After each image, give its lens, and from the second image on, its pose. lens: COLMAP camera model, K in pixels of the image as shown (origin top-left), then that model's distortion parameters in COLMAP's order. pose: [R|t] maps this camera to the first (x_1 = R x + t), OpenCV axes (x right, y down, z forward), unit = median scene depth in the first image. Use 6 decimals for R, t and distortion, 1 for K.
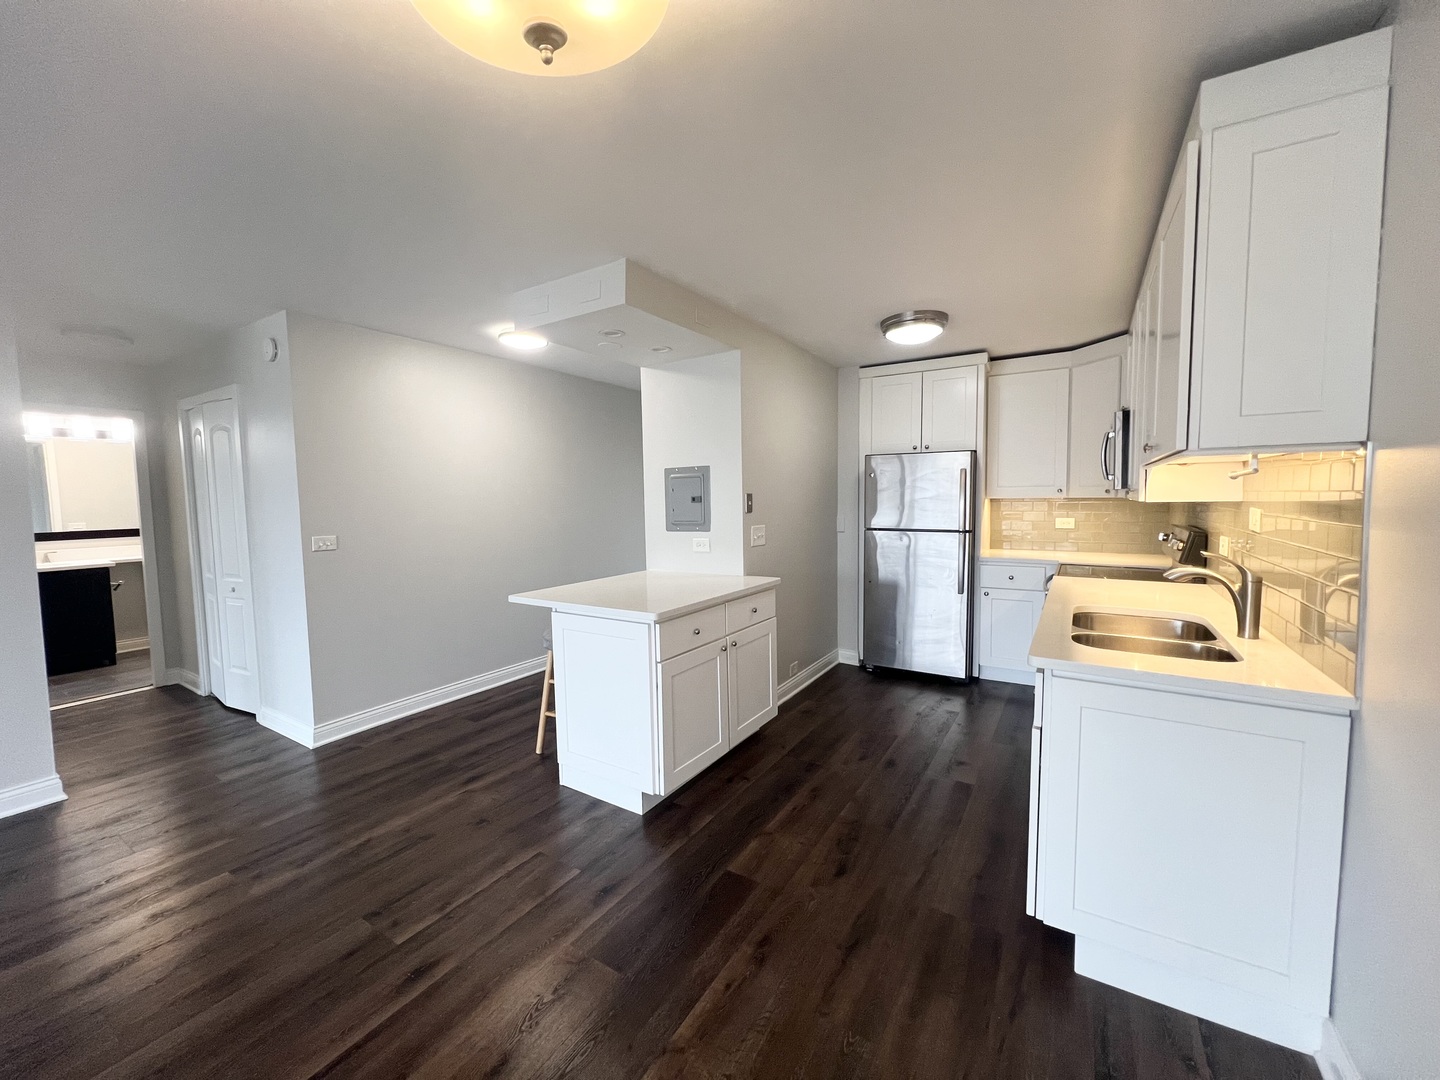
lens RADIAL K [[574.1, 0, 720.0], [0, 574.1, 540.0], [0, 0, 1]] dist [-0.002535, -0.000291]
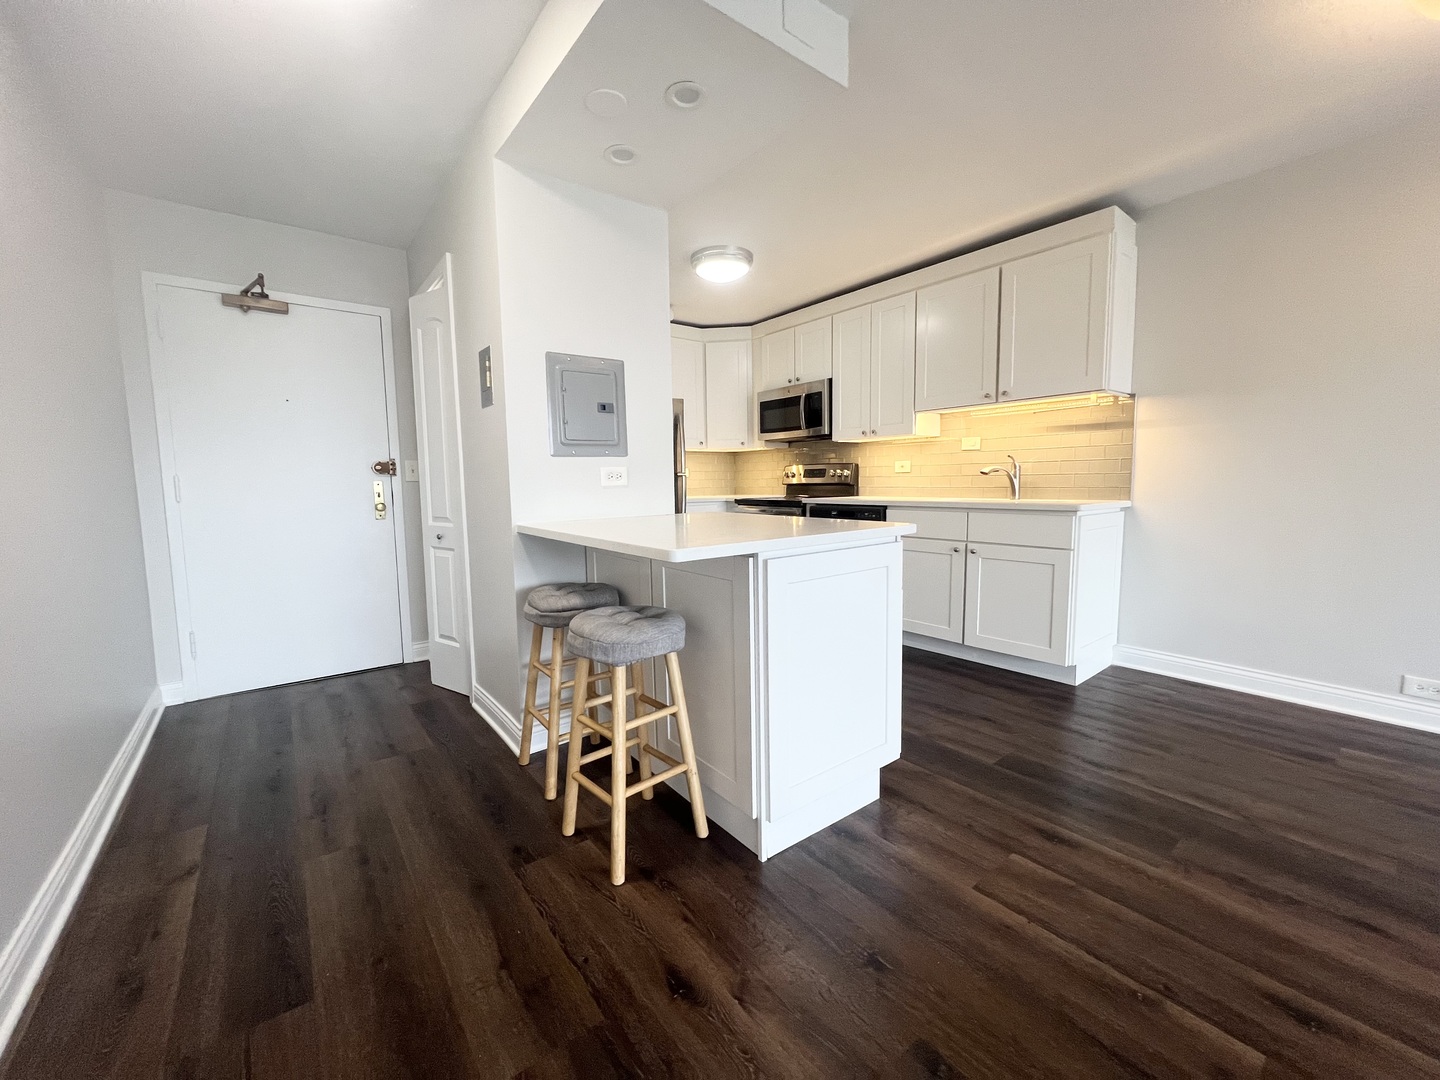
lens RADIAL K [[575.1, 0, 714.1], [0, 575.1, 538.3], [0, 0, 1]] dist [0.000472, 0.000249]
pose [[0.347088, -0.088666, 0.933632, -0.641796], [0.079826, 0.994701, 0.064789, 0.047451], [-0.934429, 0.052041, 0.352326, 0.656539]]
